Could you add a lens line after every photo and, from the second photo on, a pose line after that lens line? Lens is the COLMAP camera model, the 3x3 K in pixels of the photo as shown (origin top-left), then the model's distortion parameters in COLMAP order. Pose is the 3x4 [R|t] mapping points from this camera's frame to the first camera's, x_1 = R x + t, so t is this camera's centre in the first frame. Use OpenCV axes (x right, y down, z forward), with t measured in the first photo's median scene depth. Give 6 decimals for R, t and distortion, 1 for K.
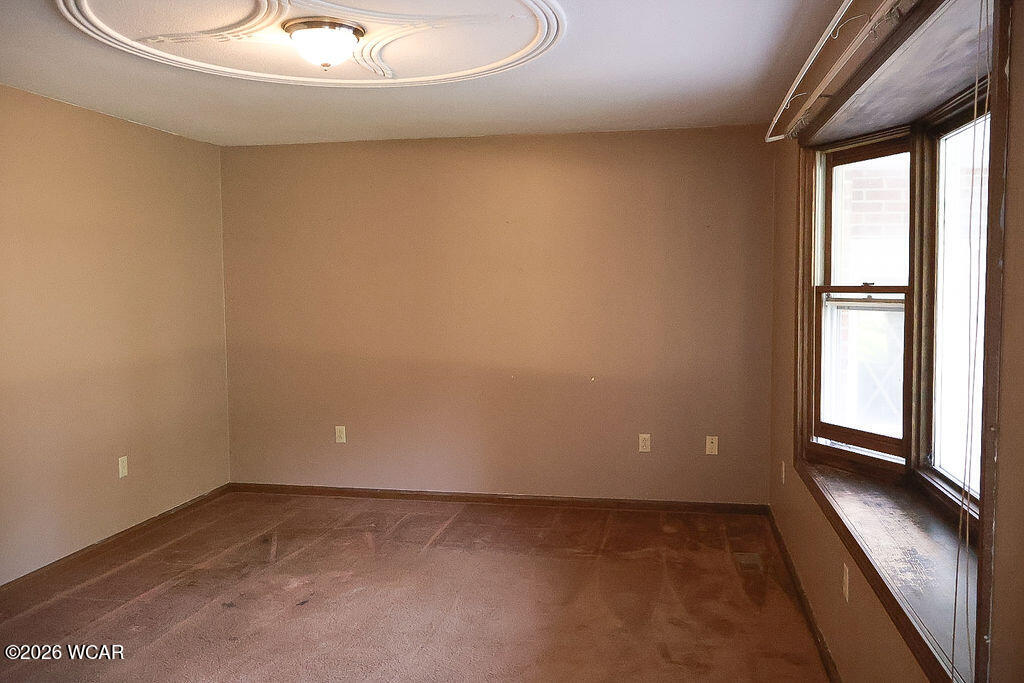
lens RADIAL K [[852.3, 0, 512.0], [0, 852.3, 341.5], [0, 0, 1]] dist [-0.005449, -0.003257]
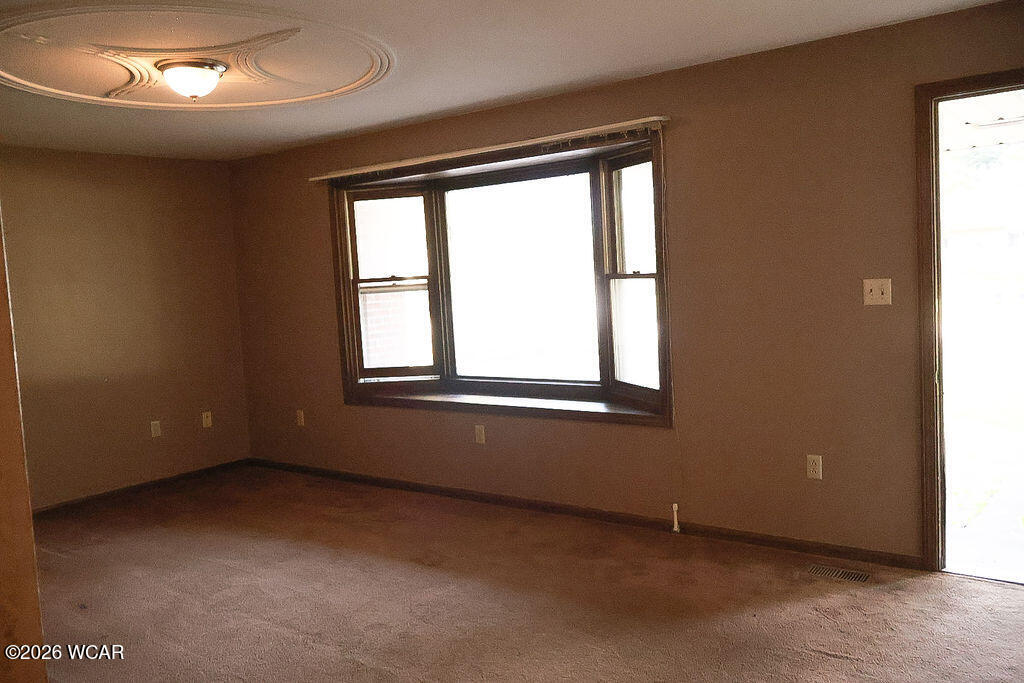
lens RADIAL K [[852.3, 0, 512.0], [0, 852.3, 341.5], [0, 0, 1]] dist [-0.005449, -0.003257]
pose [[0.449230, -0.088465, 0.889025, -0.923239], [0.111137, 0.992890, 0.042643, 0.011812], [-0.886477, 0.079647, 0.455868, 0.076815]]
